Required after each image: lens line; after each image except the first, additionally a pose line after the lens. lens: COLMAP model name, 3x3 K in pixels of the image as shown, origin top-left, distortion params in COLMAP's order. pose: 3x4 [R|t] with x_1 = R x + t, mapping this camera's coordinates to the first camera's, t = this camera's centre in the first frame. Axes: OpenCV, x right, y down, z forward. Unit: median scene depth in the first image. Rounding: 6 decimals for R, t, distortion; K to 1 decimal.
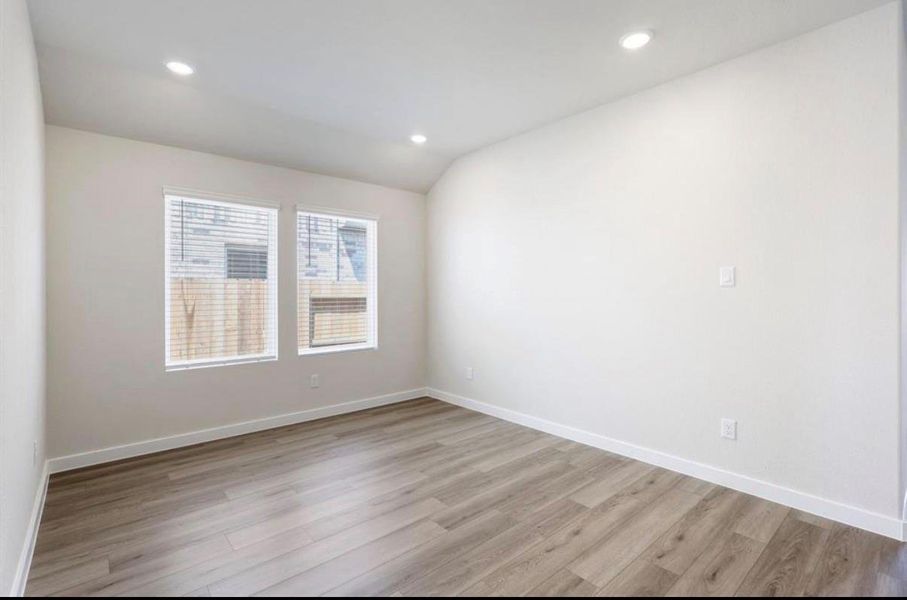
lens RADIAL K [[415.1, 0, 453.9], [0, 415.1, 290.5], [0, 0, 1]] dist [-0.000689, -0.000635]
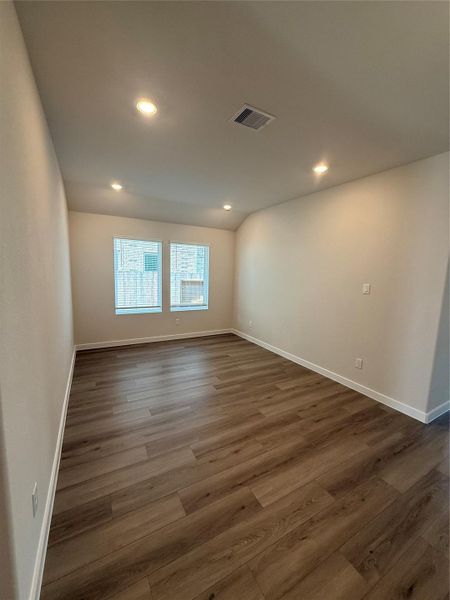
lens RADIAL K [[234.8, 0, 225.0], [0, 234.8, 300.0], [0, 0, 1]] dist [-0.001035, -0.000013]
pose [[0.979499, 0.061462, -0.191846, 0.192811], [-0.037191, 0.991122, 0.127646, -0.089473], [0.197988, -0.117894, 0.973089, -0.199445]]
